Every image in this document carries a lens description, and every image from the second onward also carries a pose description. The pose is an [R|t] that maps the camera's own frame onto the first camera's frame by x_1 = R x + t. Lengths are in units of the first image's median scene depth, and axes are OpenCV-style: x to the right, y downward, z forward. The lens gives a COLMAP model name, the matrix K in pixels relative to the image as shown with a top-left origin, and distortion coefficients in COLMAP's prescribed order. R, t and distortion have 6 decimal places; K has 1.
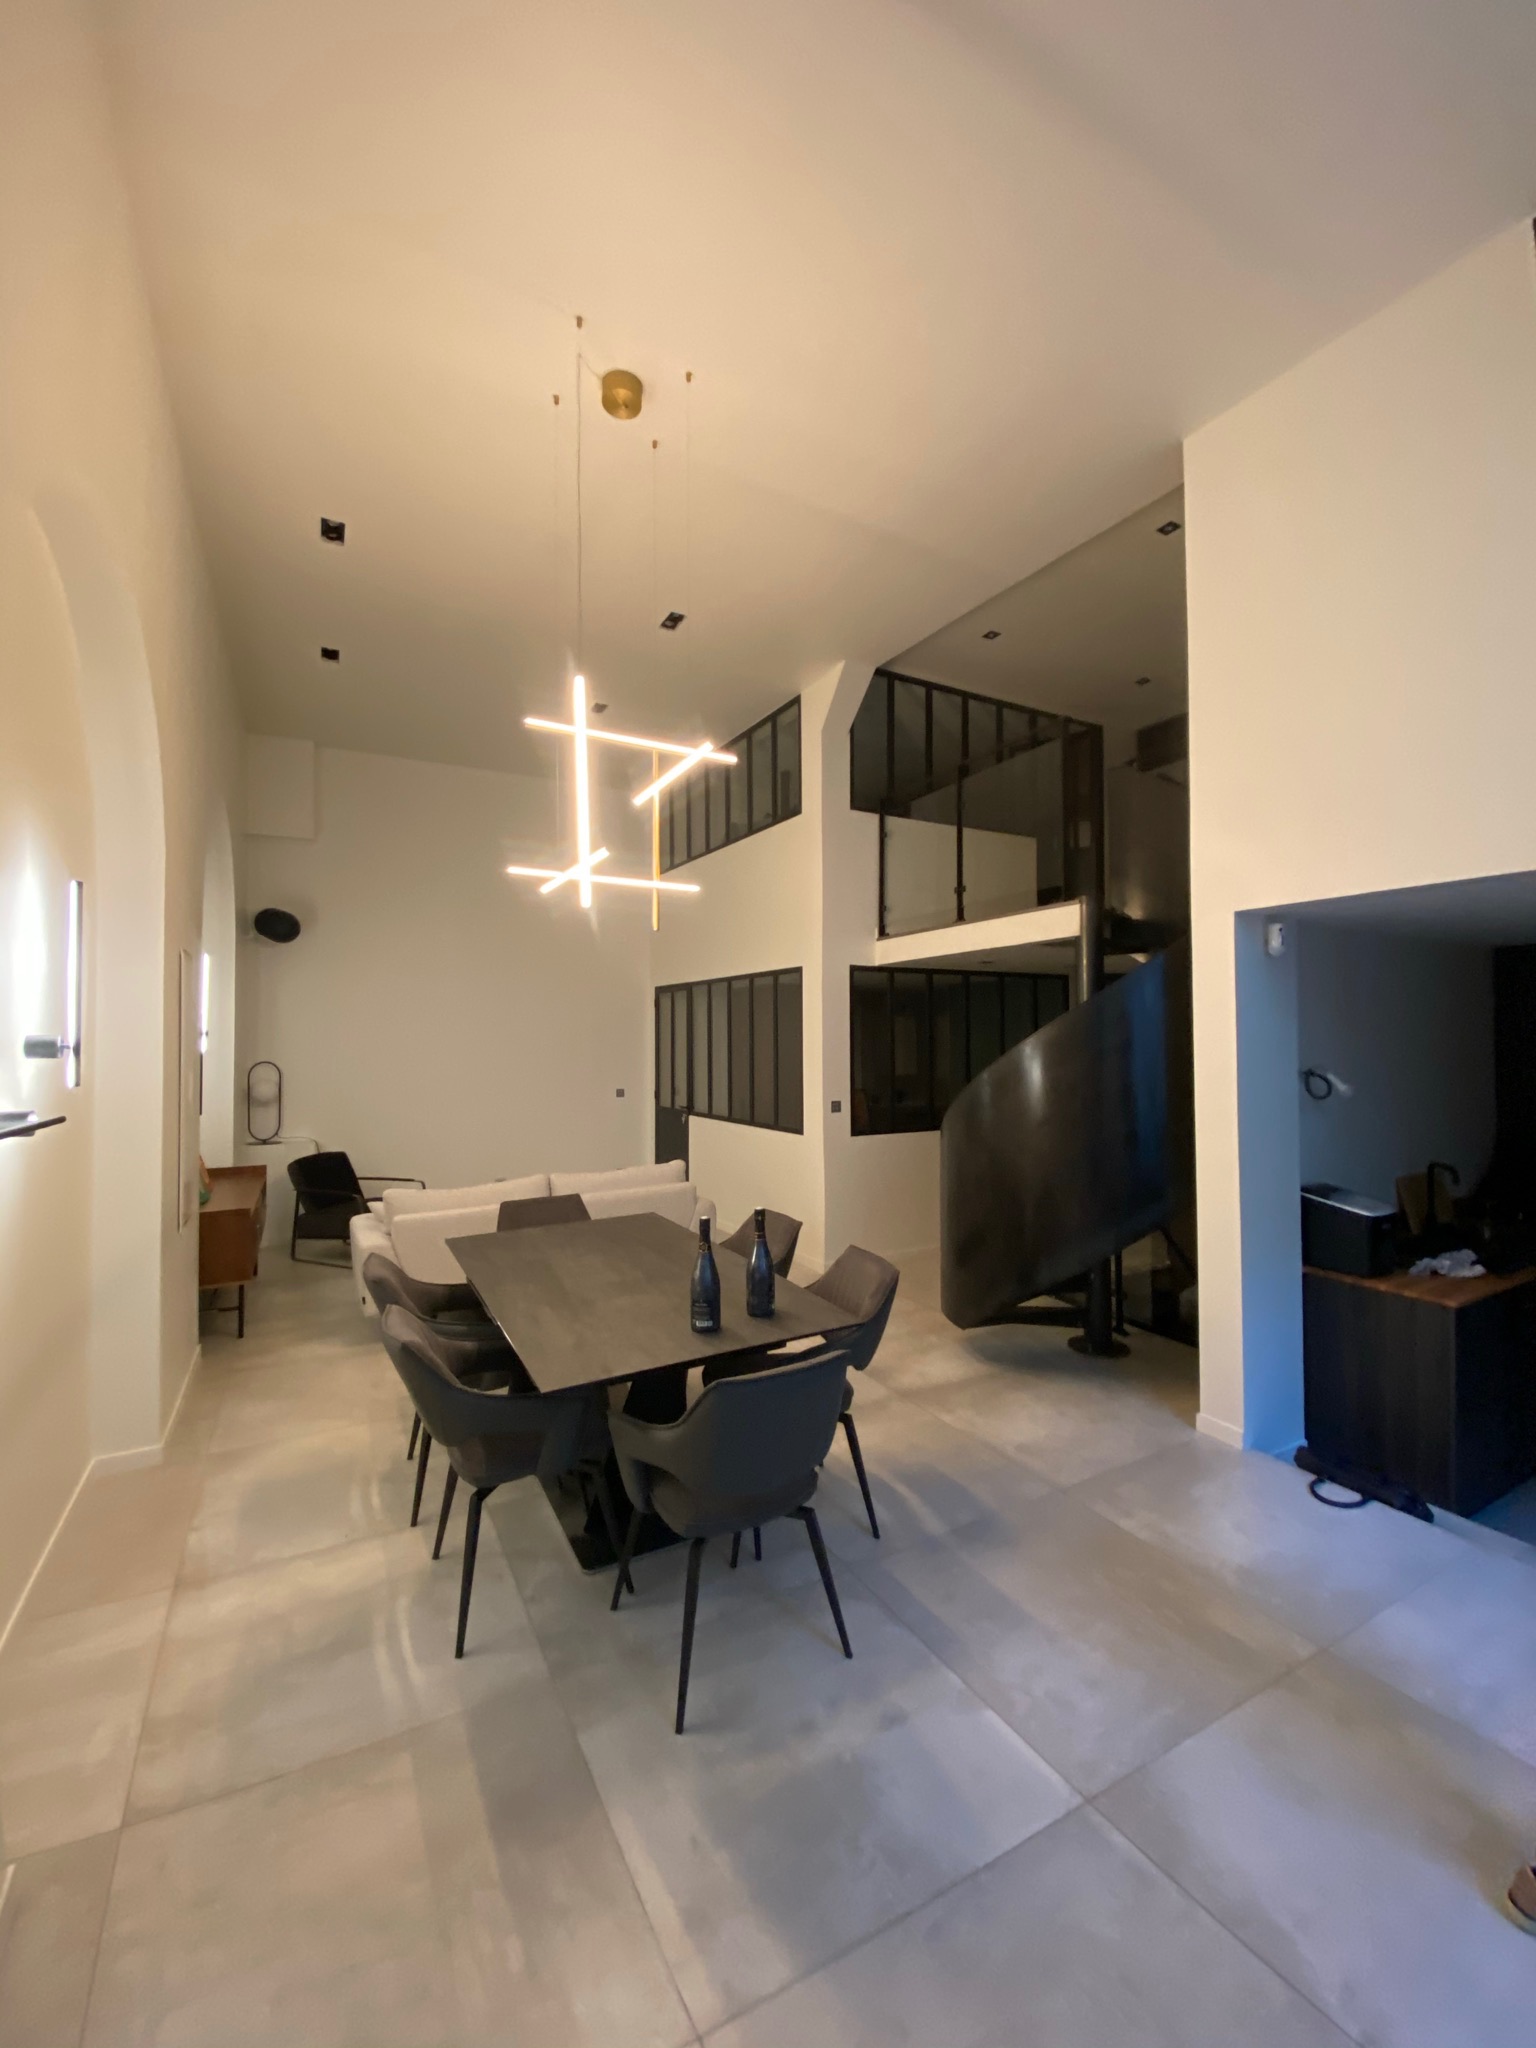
lens RADIAL K [[800.5, 0, 768.0], [0, 800.5, 1024.0], [0, 0, 1]] dist [0.021297, -0.017097]
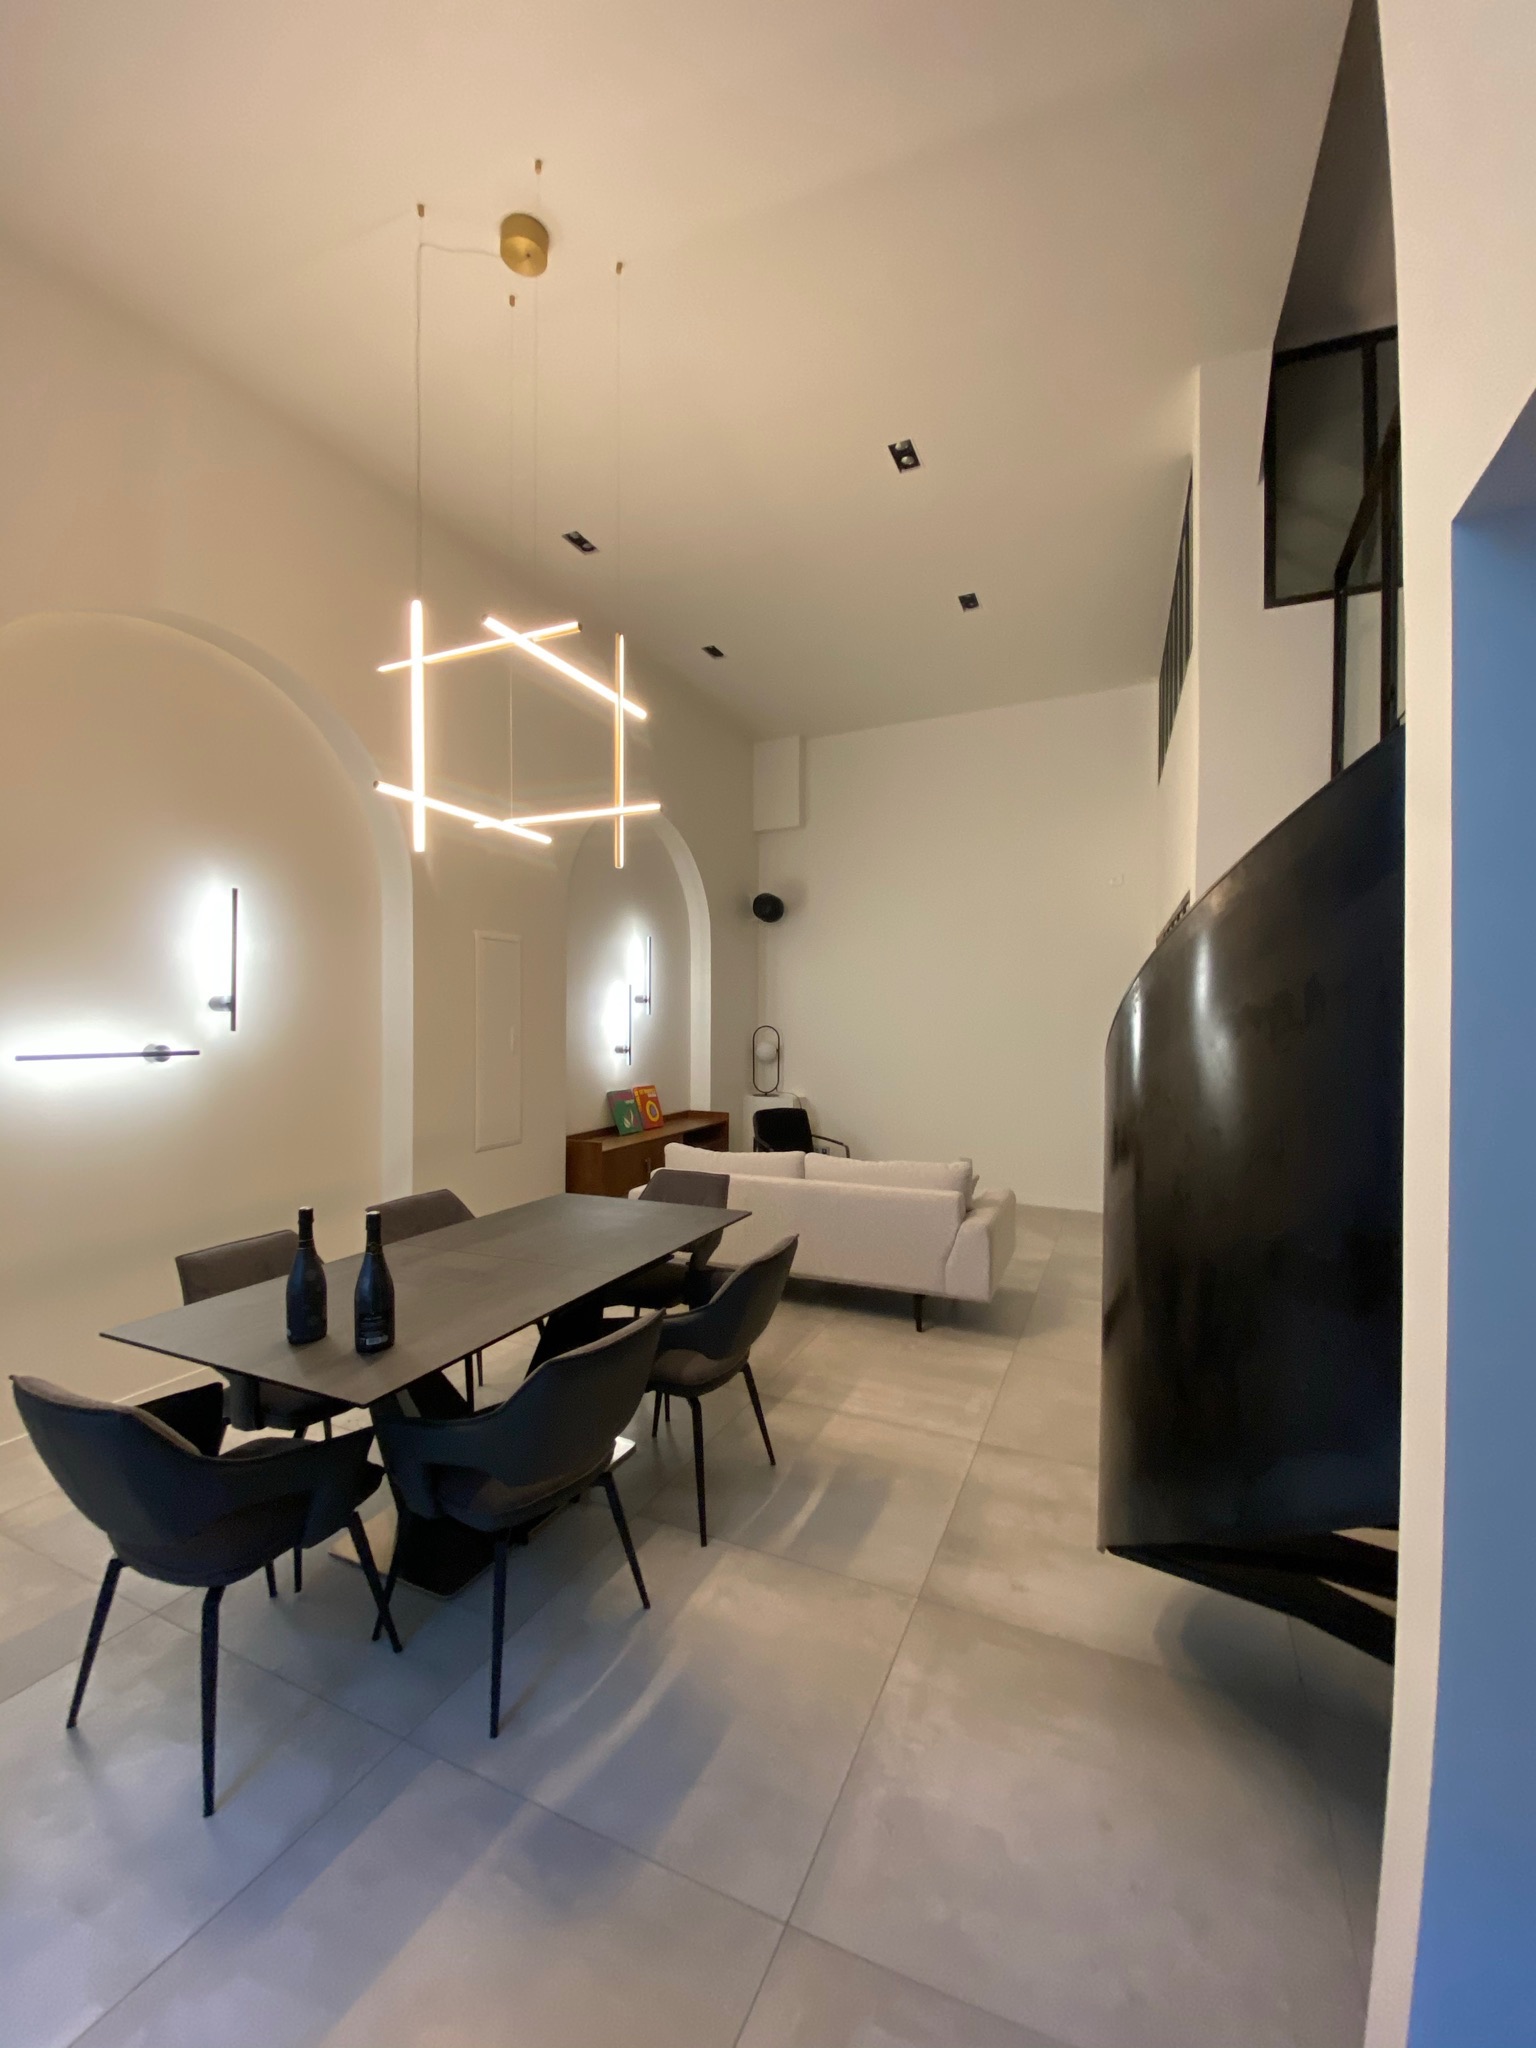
lens RADIAL K [[800.5, 0, 768.0], [0, 800.5, 1024.0], [0, 0, 1]] dist [0.021297, -0.017097]
pose [[0.612625, 0.014413, -0.790242, 0.619713], [0.012177, 0.999543, 0.027670, 0.025293], [0.790280, -0.026574, 0.612170, 0.614019]]
